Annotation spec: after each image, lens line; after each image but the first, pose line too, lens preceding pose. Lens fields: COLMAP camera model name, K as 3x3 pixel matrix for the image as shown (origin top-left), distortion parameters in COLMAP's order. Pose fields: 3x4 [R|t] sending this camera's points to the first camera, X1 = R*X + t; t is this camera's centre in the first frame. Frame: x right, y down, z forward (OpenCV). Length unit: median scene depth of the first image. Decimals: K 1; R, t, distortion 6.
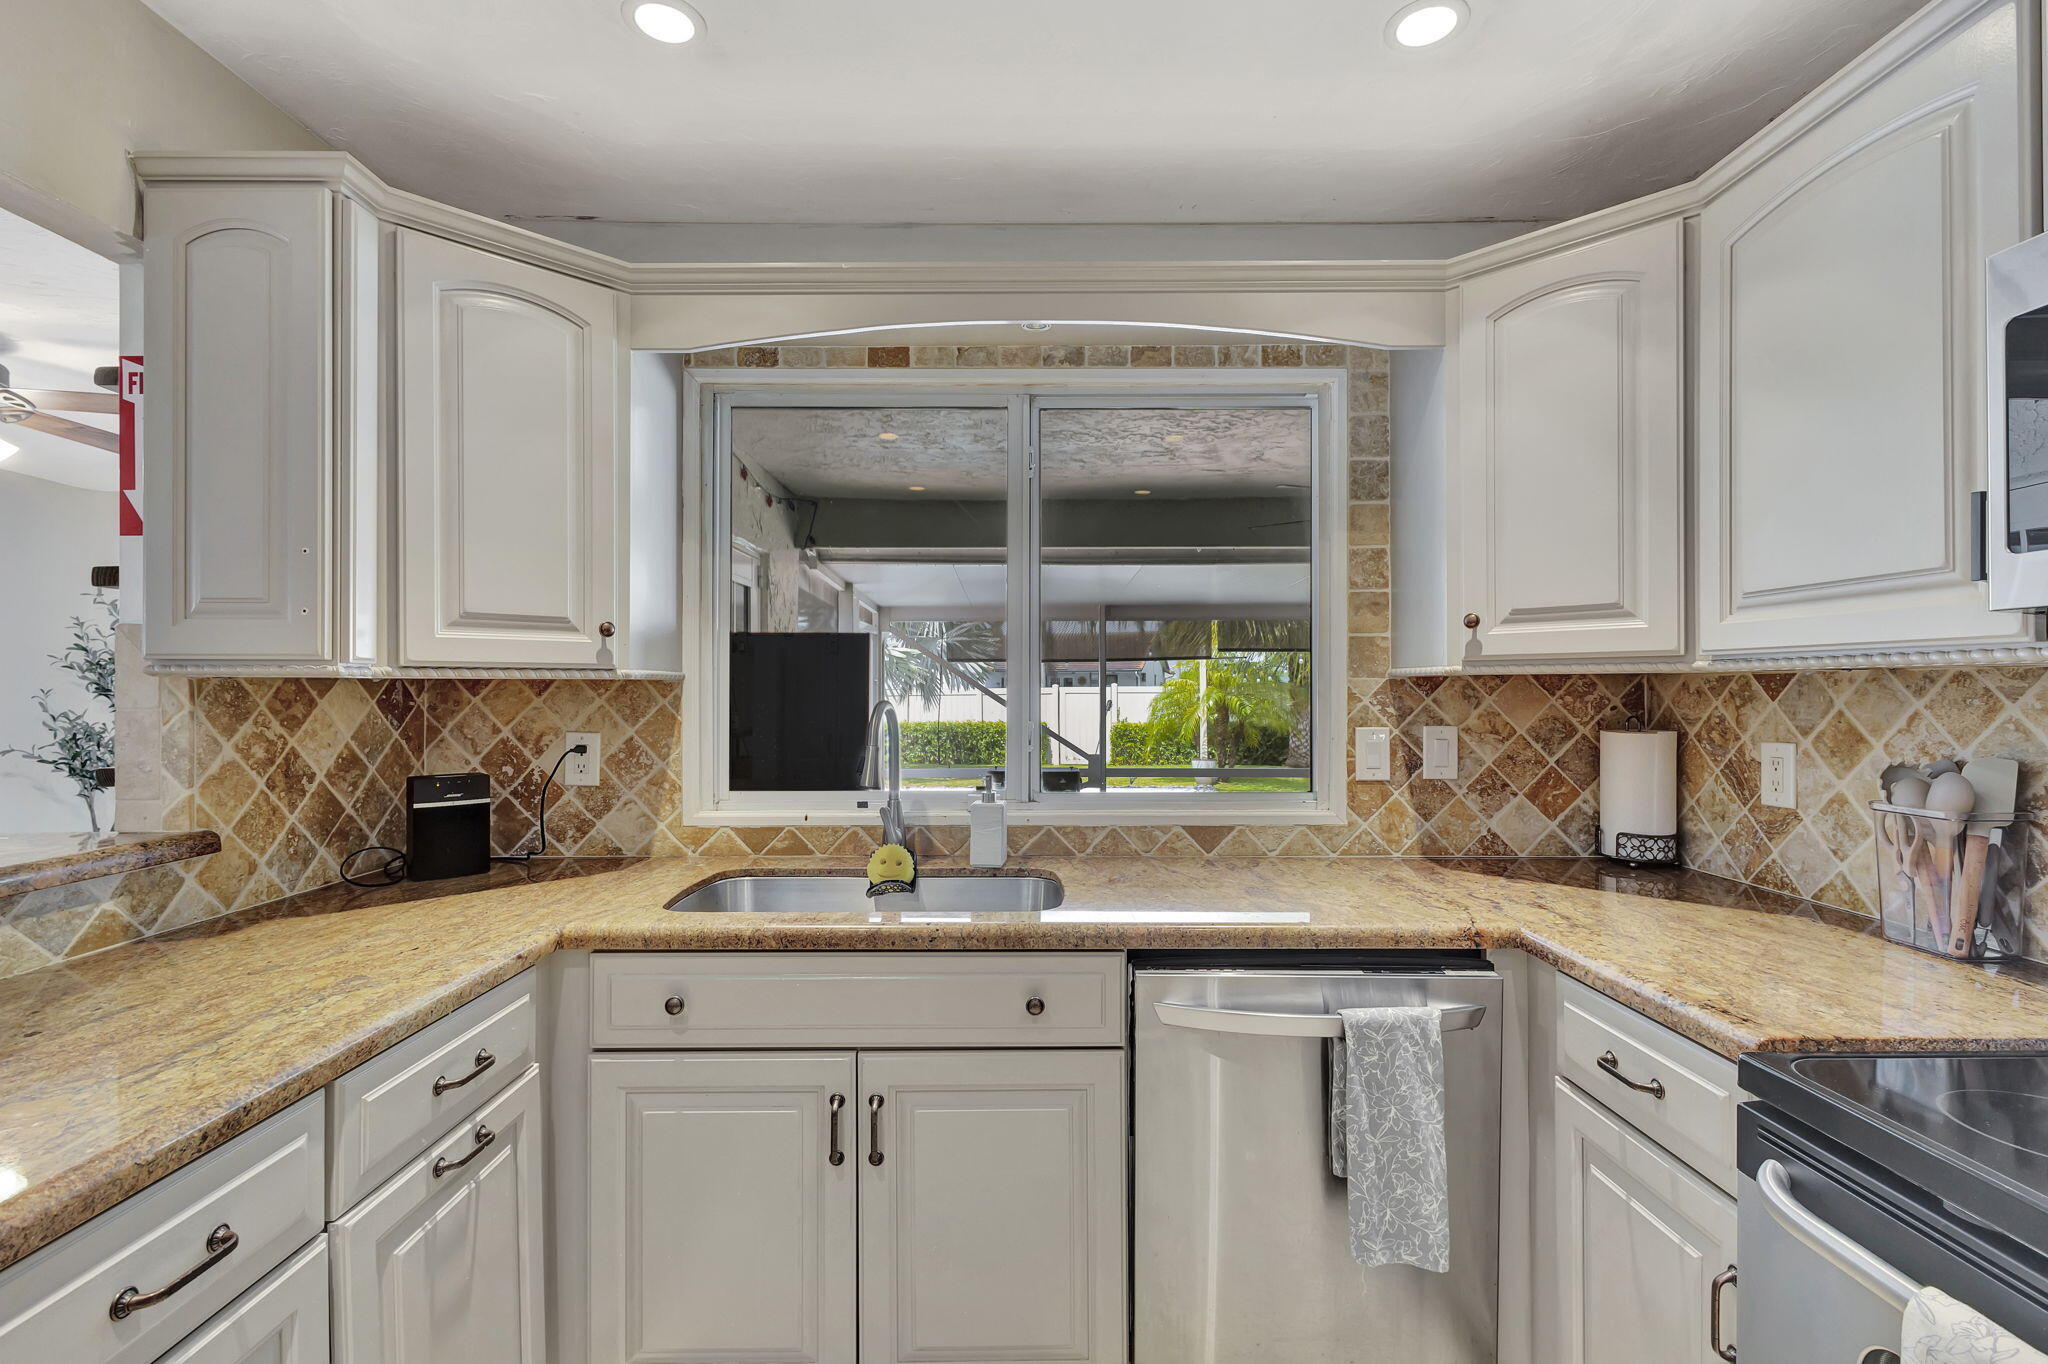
lens RADIAL K [[937.4, 0, 1025.6], [0, 937.4, 686.4], [0, 0, 1]] dist [0.007757, -0.001844]
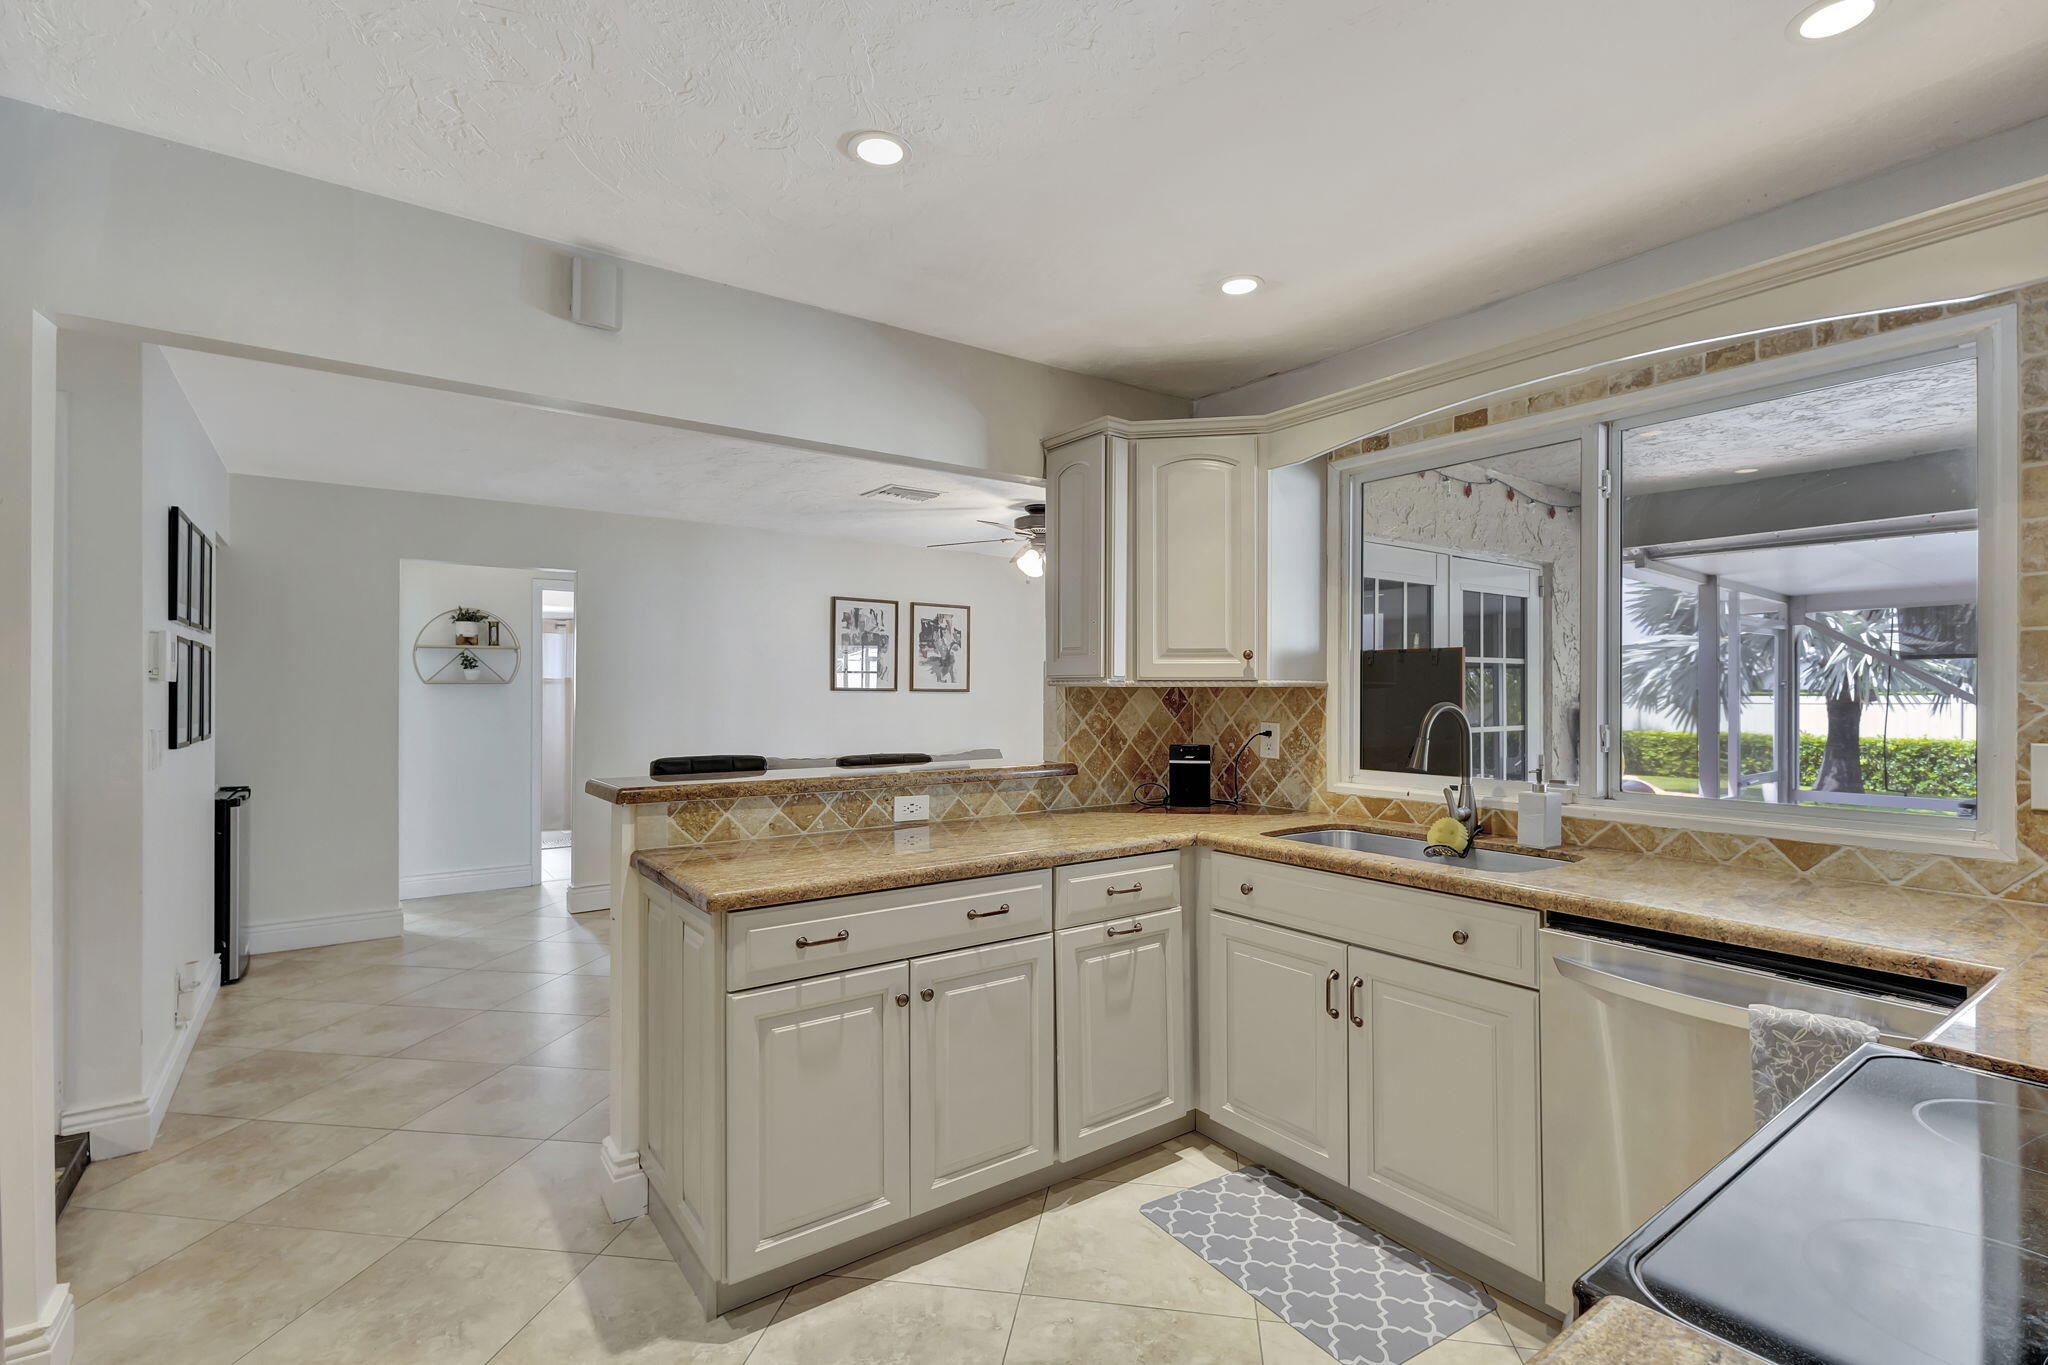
lens RADIAL K [[937.4, 0, 1028.9], [0, 937.4, 694.9], [0, 0, 1]] dist [0.007757, -0.001844]
pose [[0.585031, 0.004415, -0.810999, 0.541090], [-0.001091, 0.999989, 0.004657, -0.001068], [0.811010, -0.001839, 0.585029, -0.187151]]
